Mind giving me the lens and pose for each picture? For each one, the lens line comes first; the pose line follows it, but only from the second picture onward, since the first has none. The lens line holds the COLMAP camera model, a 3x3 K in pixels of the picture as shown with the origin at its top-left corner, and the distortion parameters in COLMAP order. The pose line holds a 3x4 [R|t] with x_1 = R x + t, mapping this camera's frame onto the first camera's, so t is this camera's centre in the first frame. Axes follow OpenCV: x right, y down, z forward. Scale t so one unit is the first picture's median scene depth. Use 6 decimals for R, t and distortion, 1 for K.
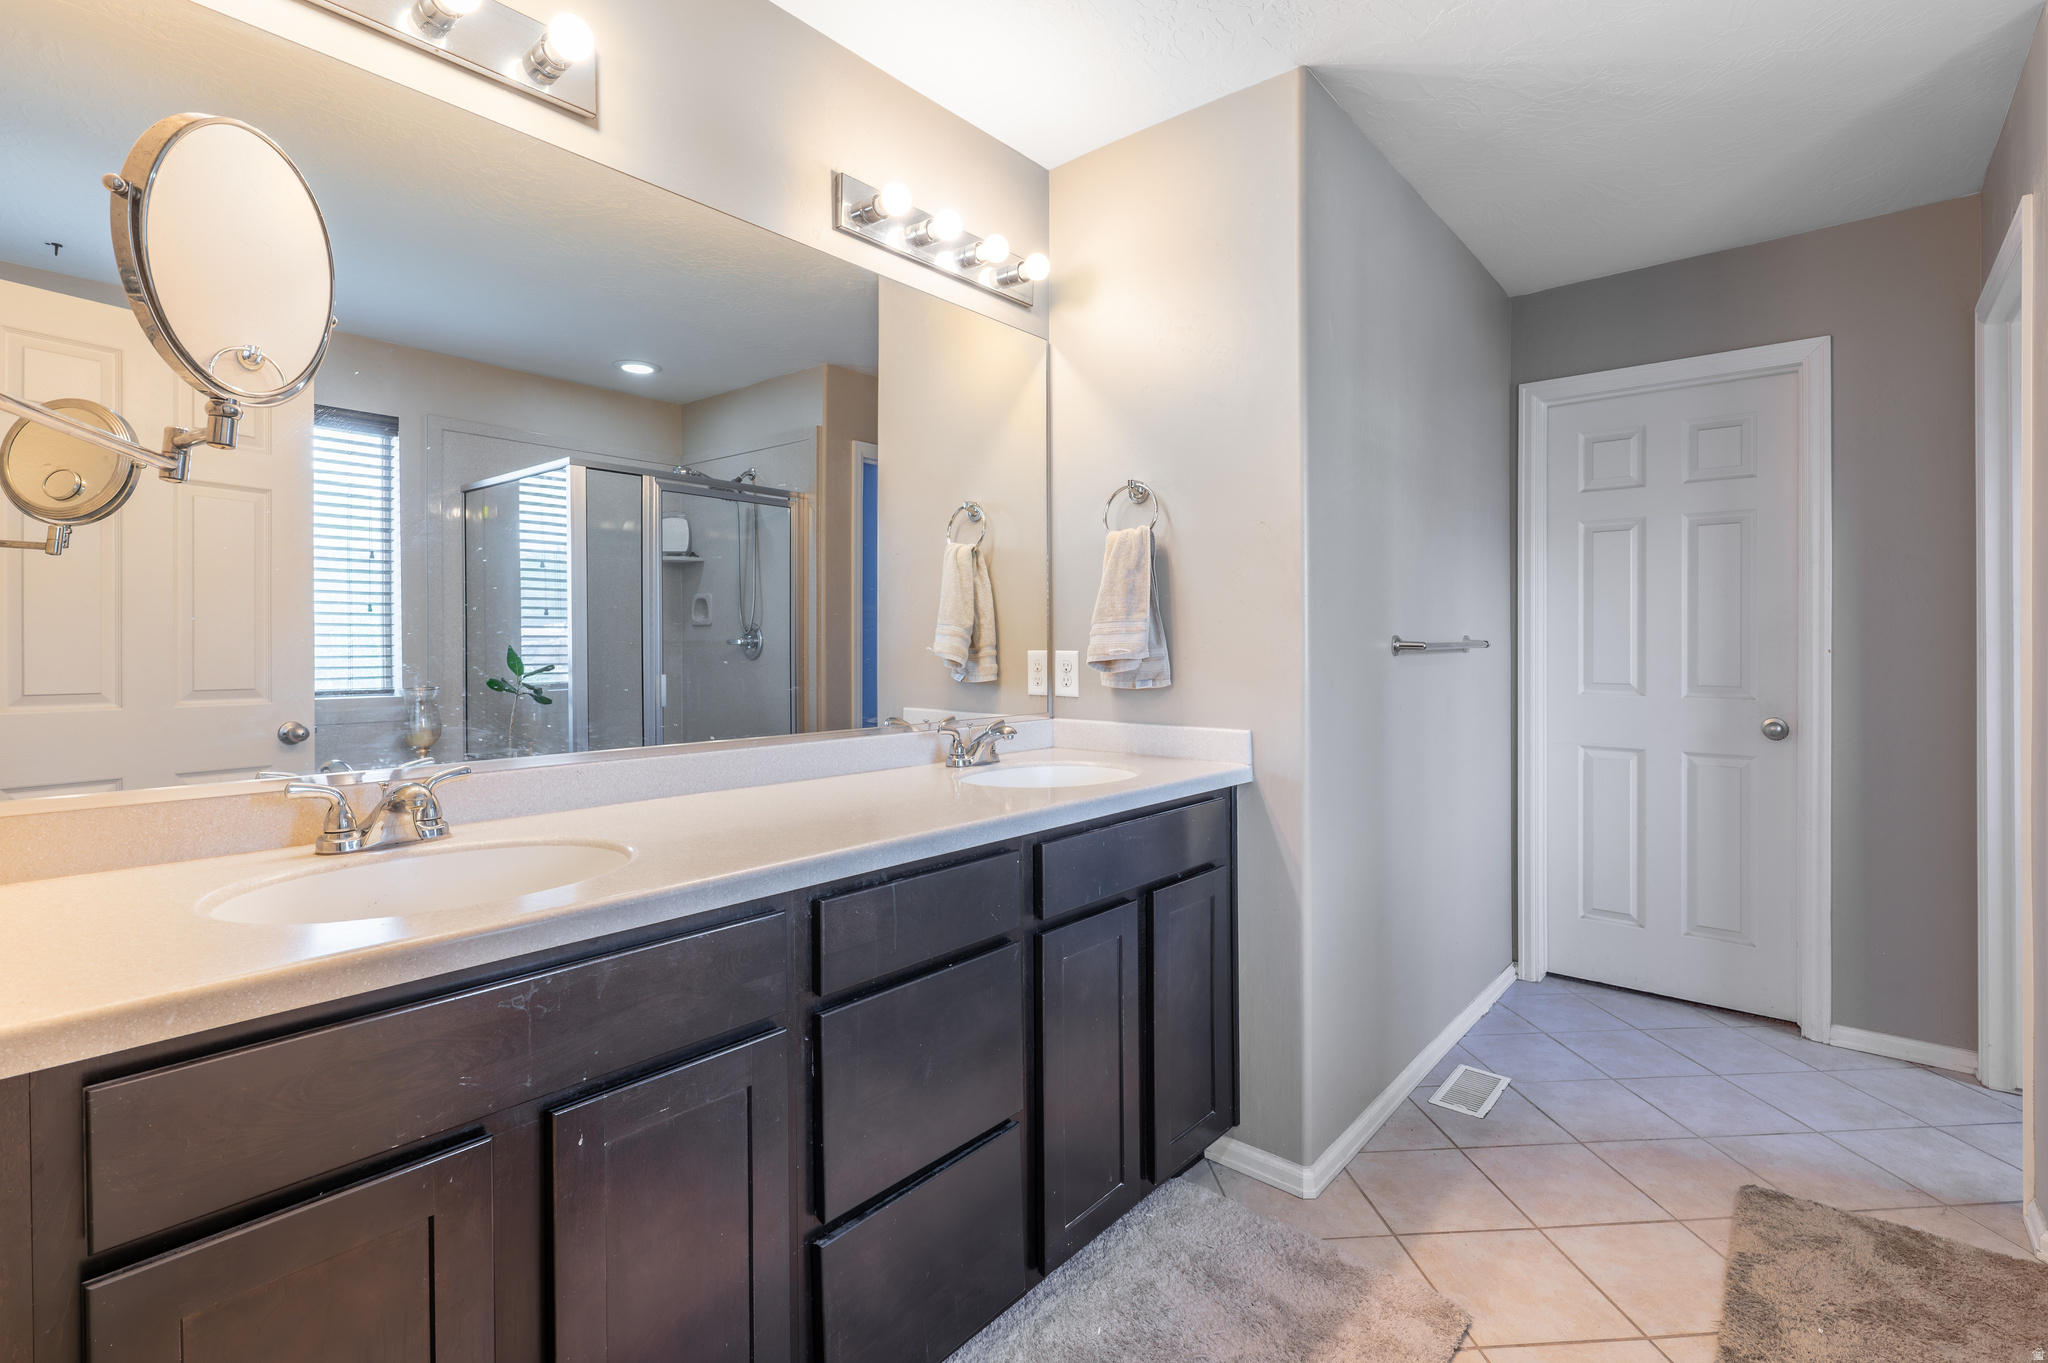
lens RADIAL K [[927.4, 0, 1025.9], [0, 927.4, 662.1], [0, 0, 1]] dist [0.000523, 0.000483]
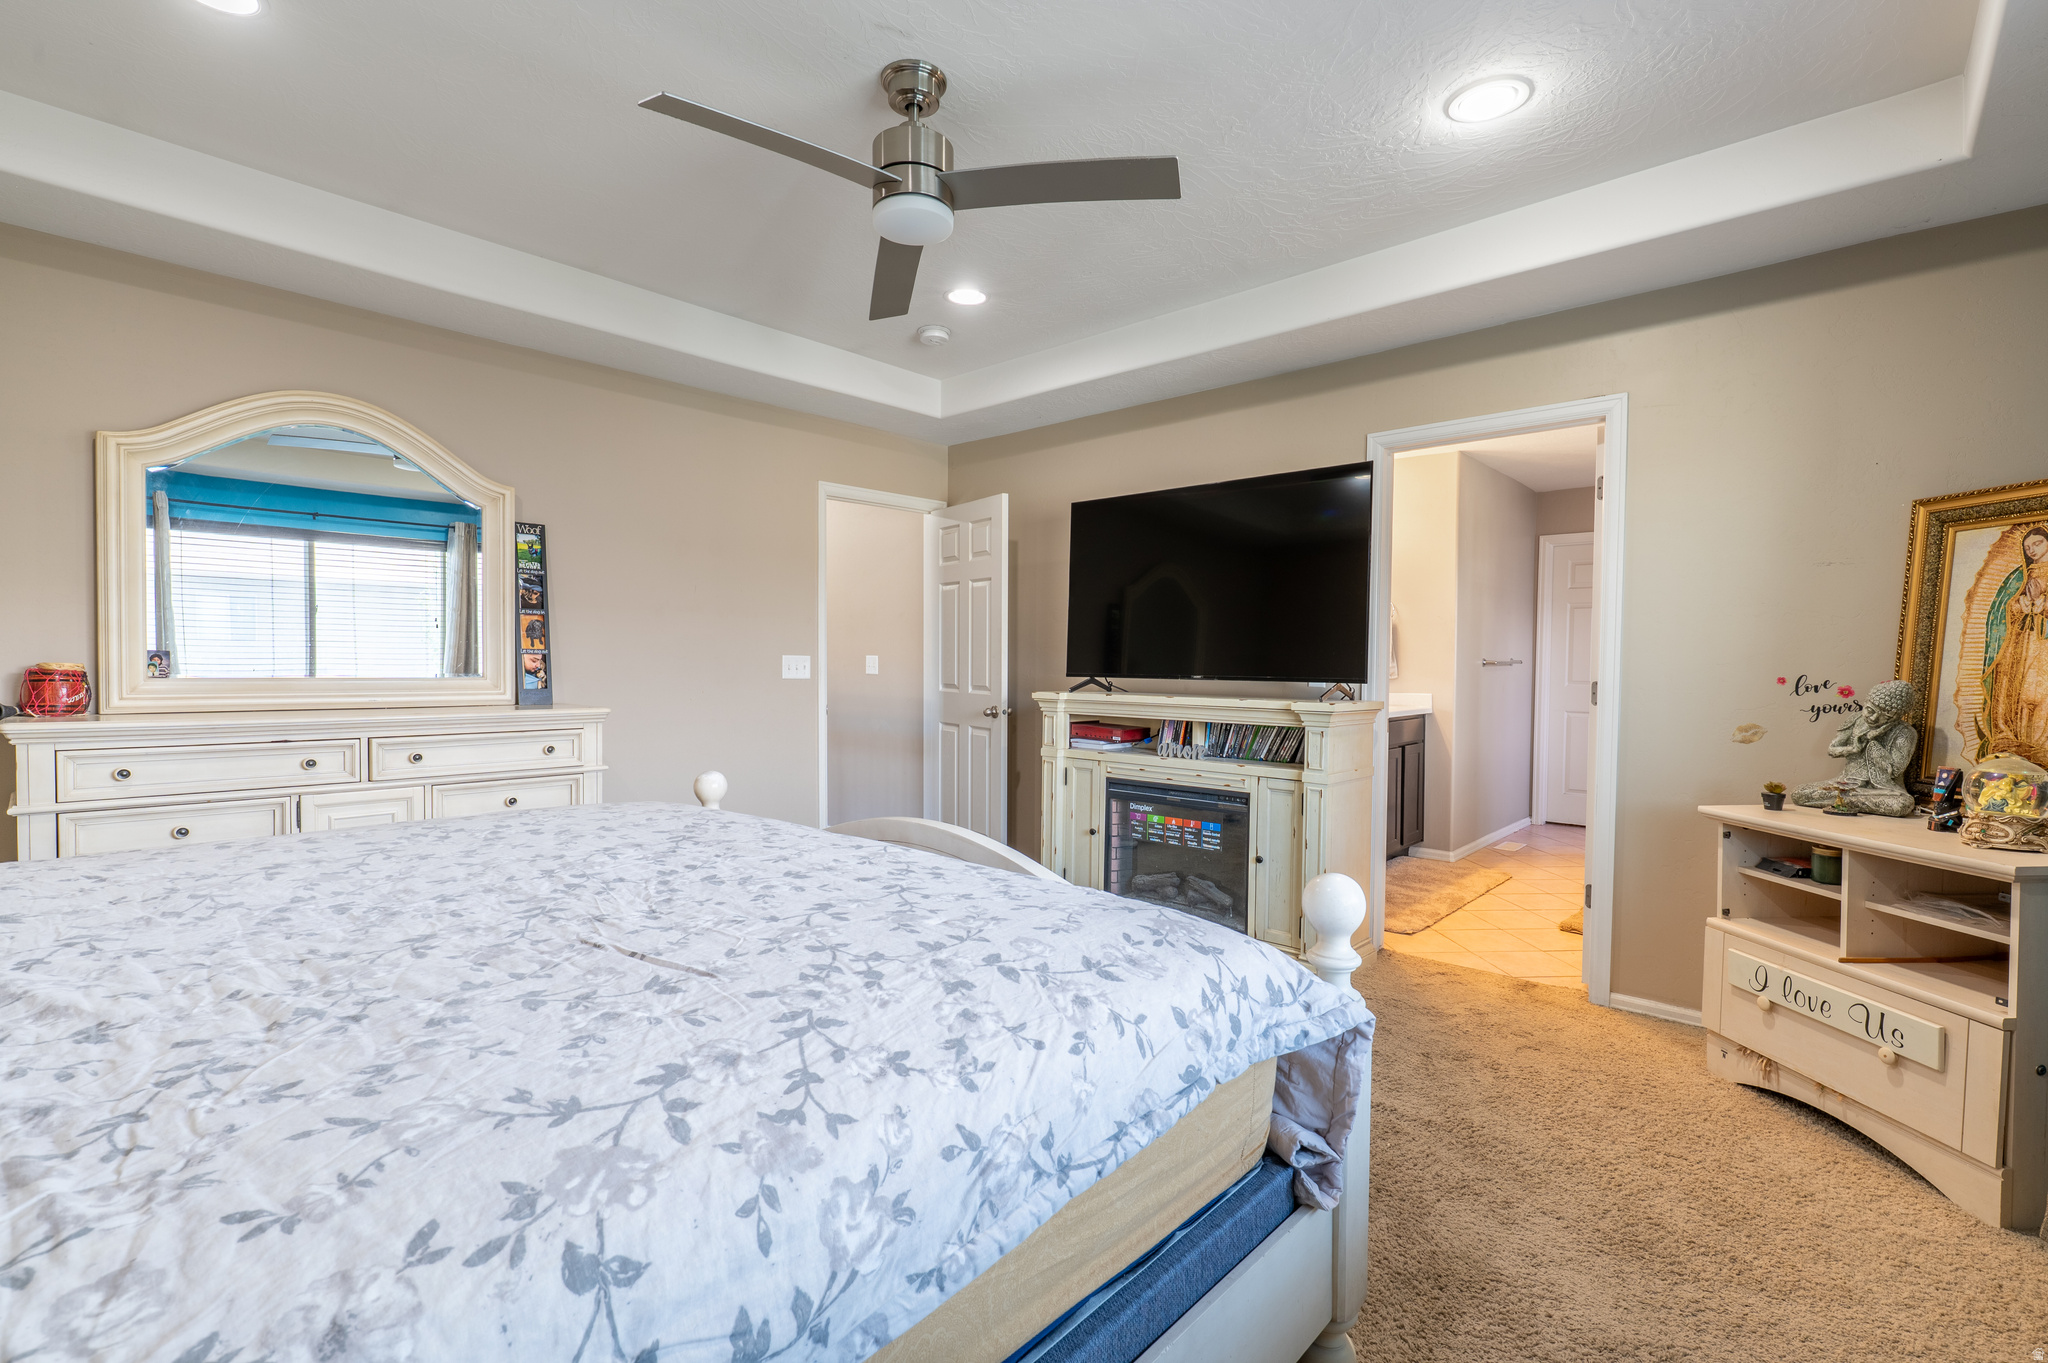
lens RADIAL K [[927.4, 0, 1021.8], [0, 927.4, 685.3], [0, 0, 1]] dist [0.000523, 0.000483]
pose [[0.999519, 0.015844, -0.026676, -0.681167], [-0.015434, 0.999761, 0.015514, 0.021938], [0.026915, -0.015095, 0.999524, -1.340308]]
